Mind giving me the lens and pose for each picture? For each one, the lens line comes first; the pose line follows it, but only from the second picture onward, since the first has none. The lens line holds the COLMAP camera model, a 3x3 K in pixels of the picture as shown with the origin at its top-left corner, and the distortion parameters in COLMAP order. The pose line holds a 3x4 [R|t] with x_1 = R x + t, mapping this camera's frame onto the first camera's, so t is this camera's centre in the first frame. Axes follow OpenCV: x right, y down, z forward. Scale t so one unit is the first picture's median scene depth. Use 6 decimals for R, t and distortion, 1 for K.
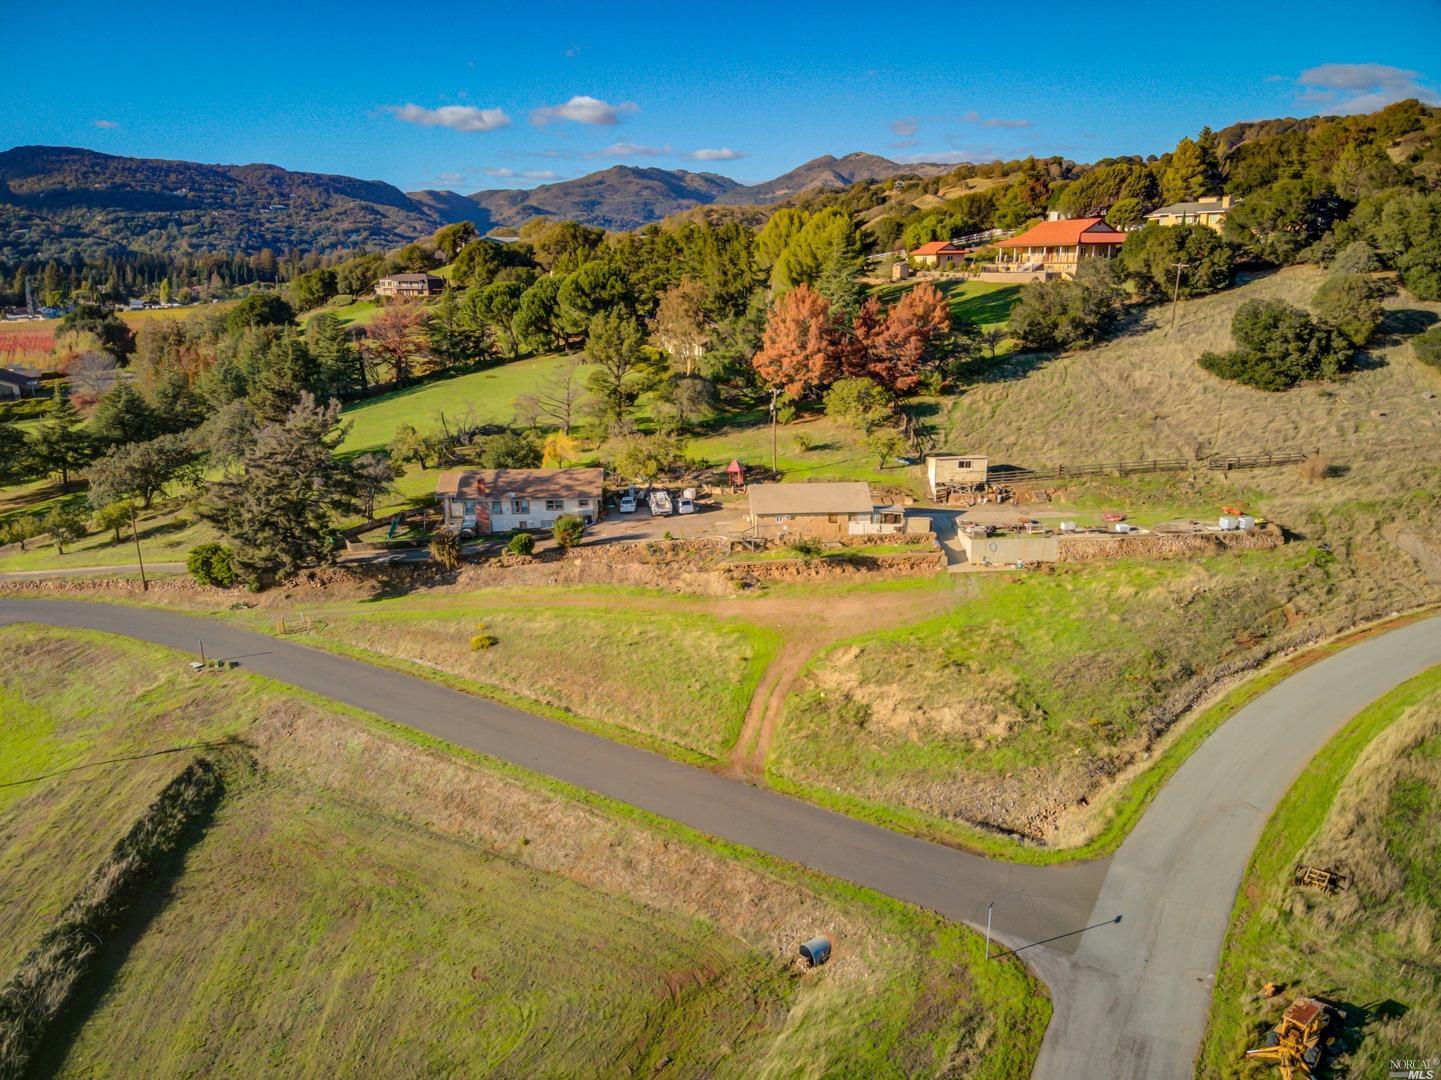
lens RADIAL K [[1037.7, 0, 716.1], [0, 1037.7, 542.6], [0, 0, 1]] dist [0.126342, -0.205207]
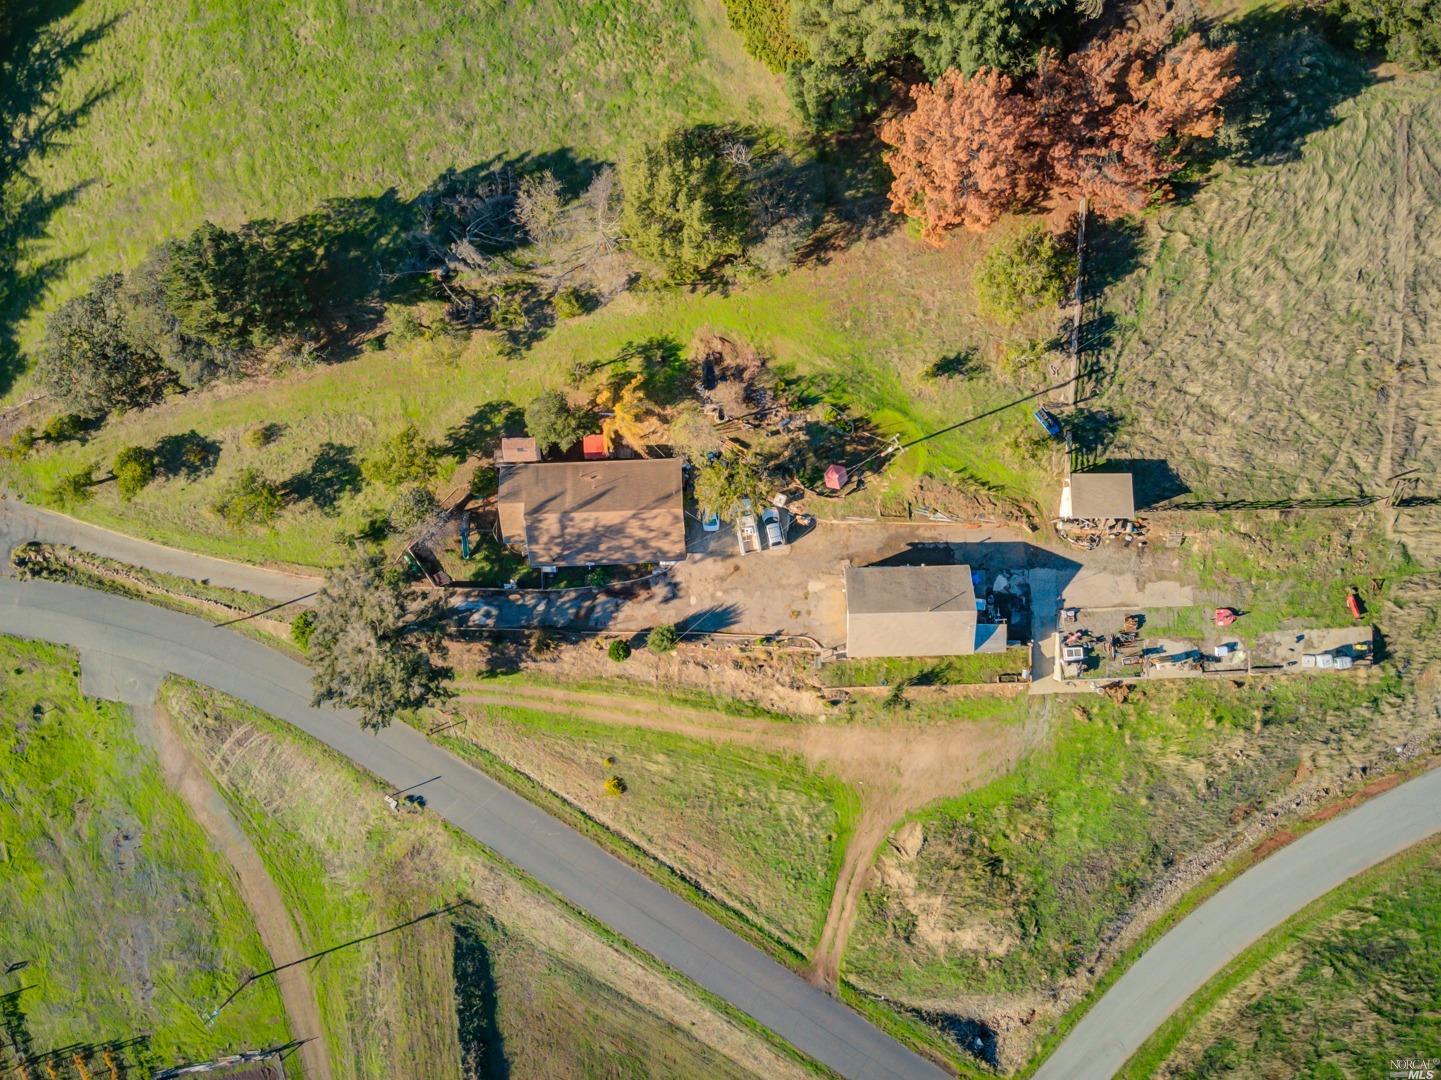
lens RADIAL K [[1056.3, 0, 720.3], [0, 1056.3, 564.6], [0, 0, 1]] dist [0.120355, -0.206829]
pose [[0.999941, 0.000400, -0.010858, -0.059250], [0.010381, 0.260020, 0.965547, -0.796957], [0.003209, -0.965603, 0.260000, 0.637934]]
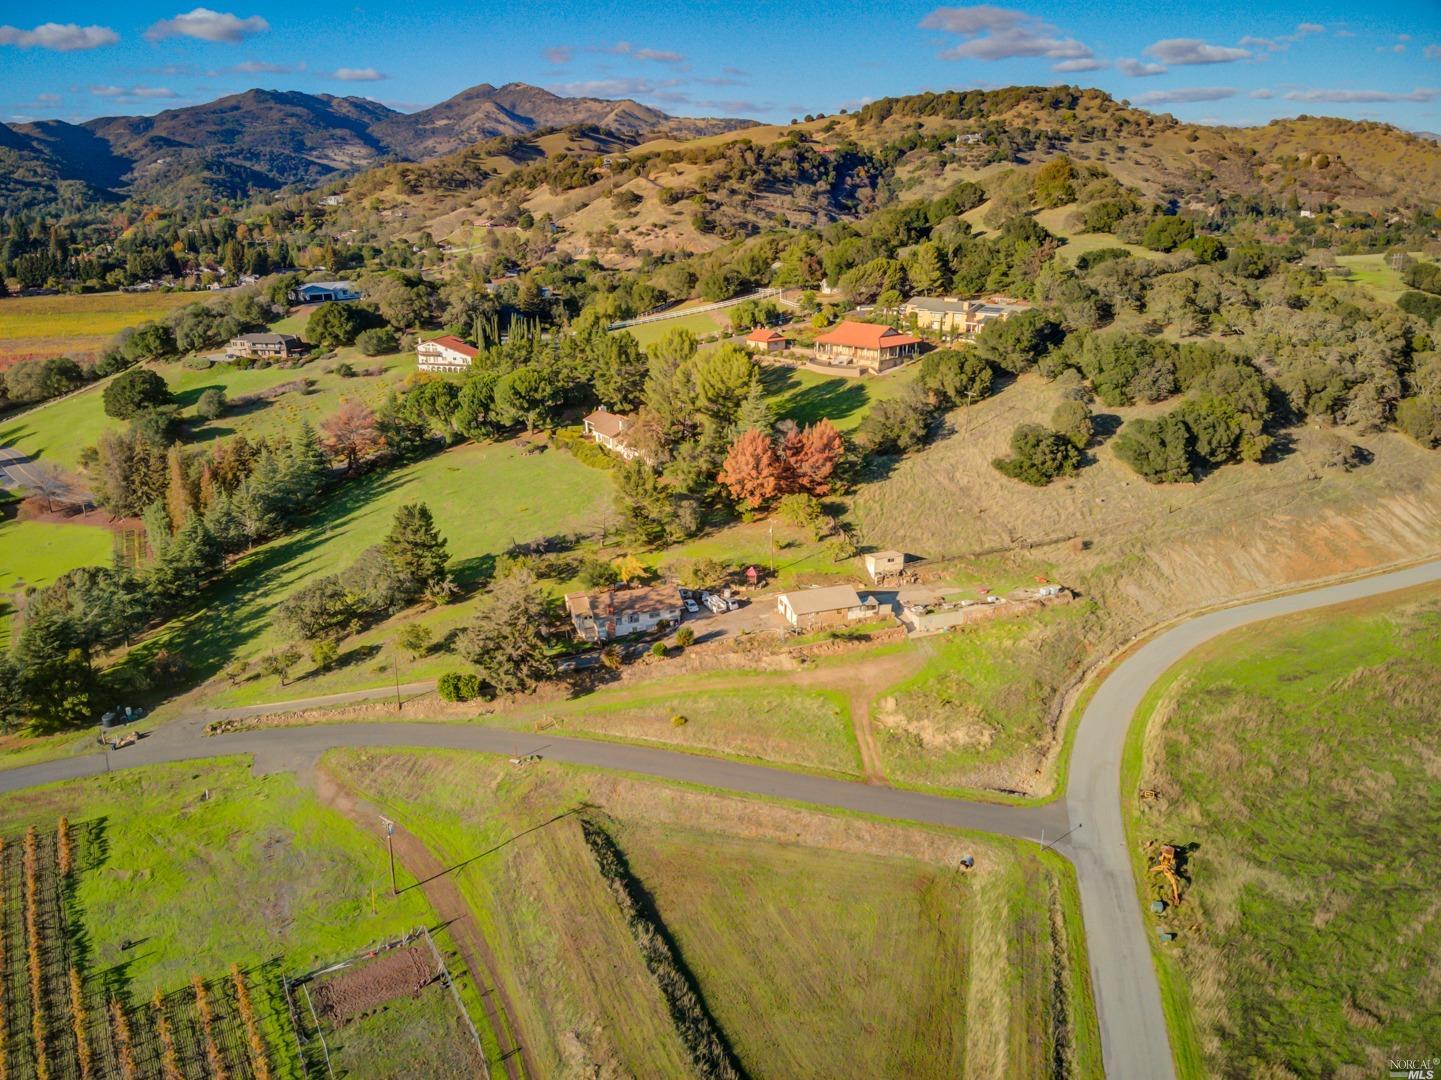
lens RADIAL K [[1037.7, 0, 716.1], [0, 1037.7, 542.6], [0, 0, 1]] dist [0.126342, -0.205207]
pose [[0.953424, -0.092318, 0.287160, -0.424877], [0.074206, 0.994541, 0.073355, -0.211124], [-0.292365, -0.048629, 0.955070, -0.409615]]
